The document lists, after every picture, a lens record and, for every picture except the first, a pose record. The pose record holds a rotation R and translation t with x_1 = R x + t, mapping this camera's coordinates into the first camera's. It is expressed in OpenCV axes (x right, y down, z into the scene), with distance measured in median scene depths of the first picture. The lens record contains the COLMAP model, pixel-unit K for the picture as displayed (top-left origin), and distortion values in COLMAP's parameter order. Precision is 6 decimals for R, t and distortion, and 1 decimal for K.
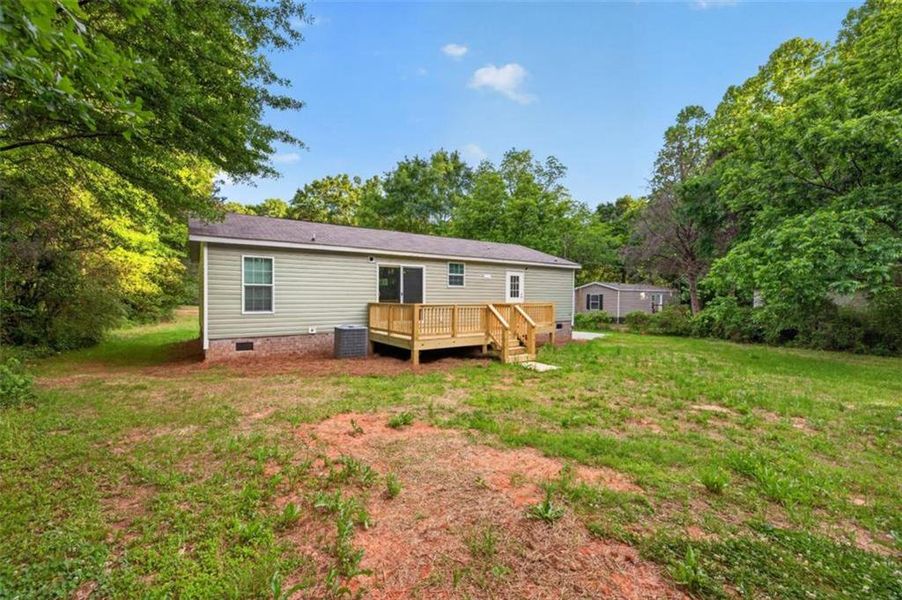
lens RADIAL K [[376.2, 0, 452.2], [0, 376.2, 298.2], [0, 0, 1]] dist [0.002823, -0.000358]
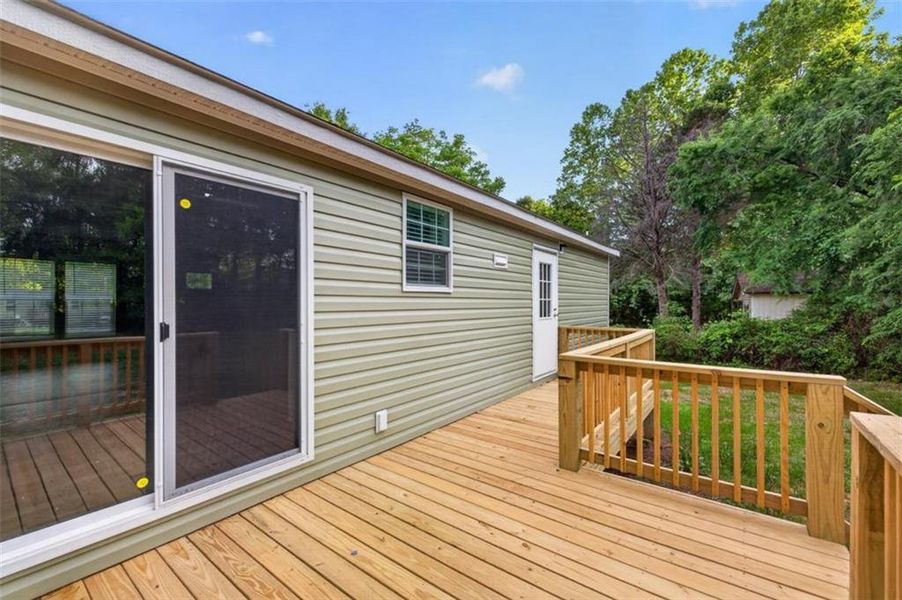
lens RADIAL K [[376.2, 0, 449.0], [0, 376.2, 302.7], [0, 0, 1]] dist [0.002823, -0.000358]
pose [[0.952654, -0.008950, 0.303925, -0.022524], [0.010512, 0.999939, -0.003504, -0.007292], [-0.303875, 0.006533, 0.952690, 0.275436]]
